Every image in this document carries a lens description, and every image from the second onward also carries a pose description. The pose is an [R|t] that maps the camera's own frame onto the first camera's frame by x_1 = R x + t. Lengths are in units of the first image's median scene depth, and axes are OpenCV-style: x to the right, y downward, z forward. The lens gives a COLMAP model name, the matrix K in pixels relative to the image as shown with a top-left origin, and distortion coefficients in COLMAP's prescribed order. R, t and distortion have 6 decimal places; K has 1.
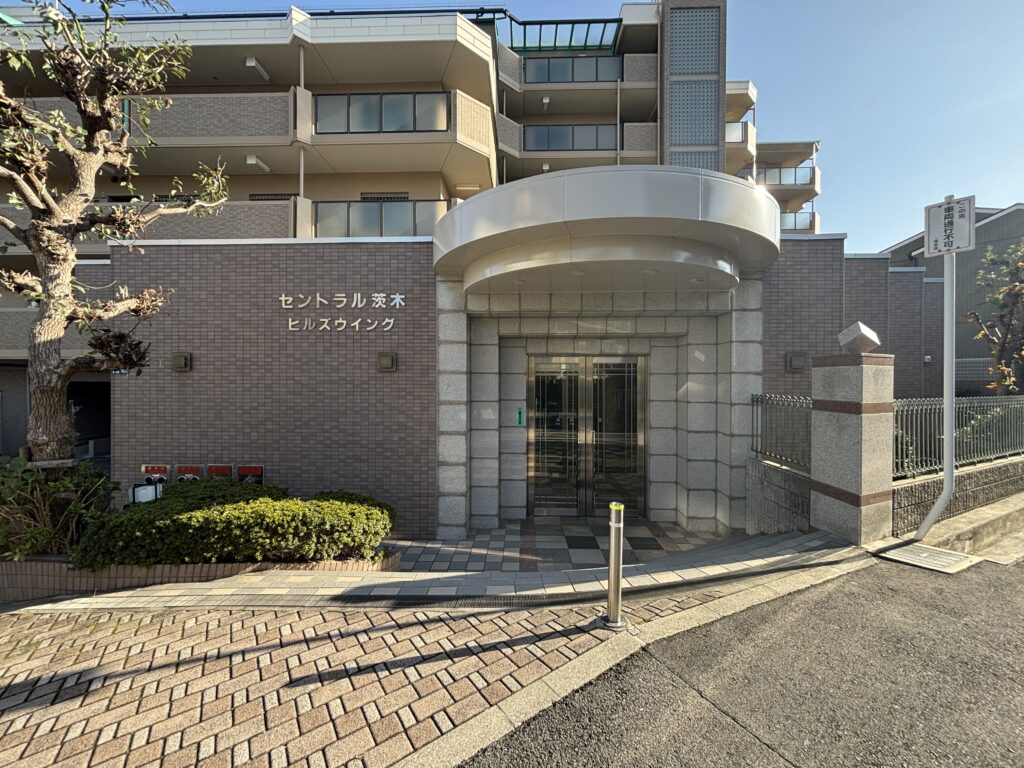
lens RADIAL K [[414.6, 0, 515.4], [0, 414.6, 385.1], [0, 0, 1]] dist [0.001034, -0.000627]
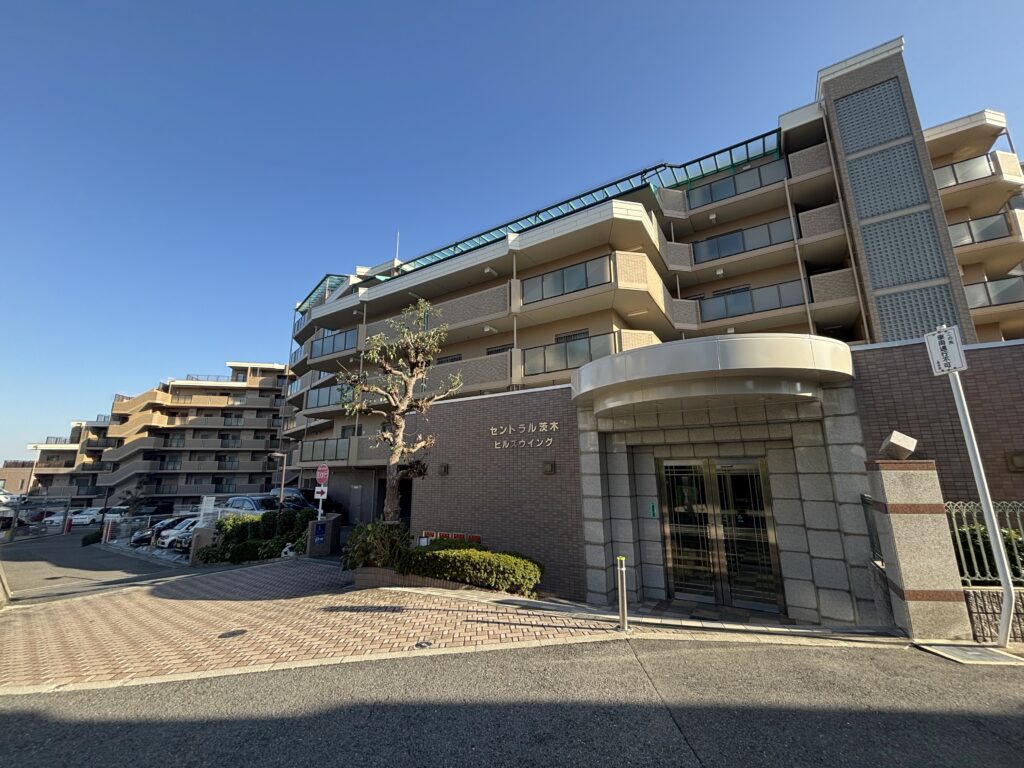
lens RADIAL K [[414.6, 0, 508.7], [0, 414.6, 382.8], [0, 0, 1]] dist [0.001034, -0.000627]
pose [[0.855632, -0.118386, -0.503864, 0.360357], [0.002741, 0.974513, -0.224314, -0.019247], [0.517578, 0.190549, 0.834149, -0.388725]]
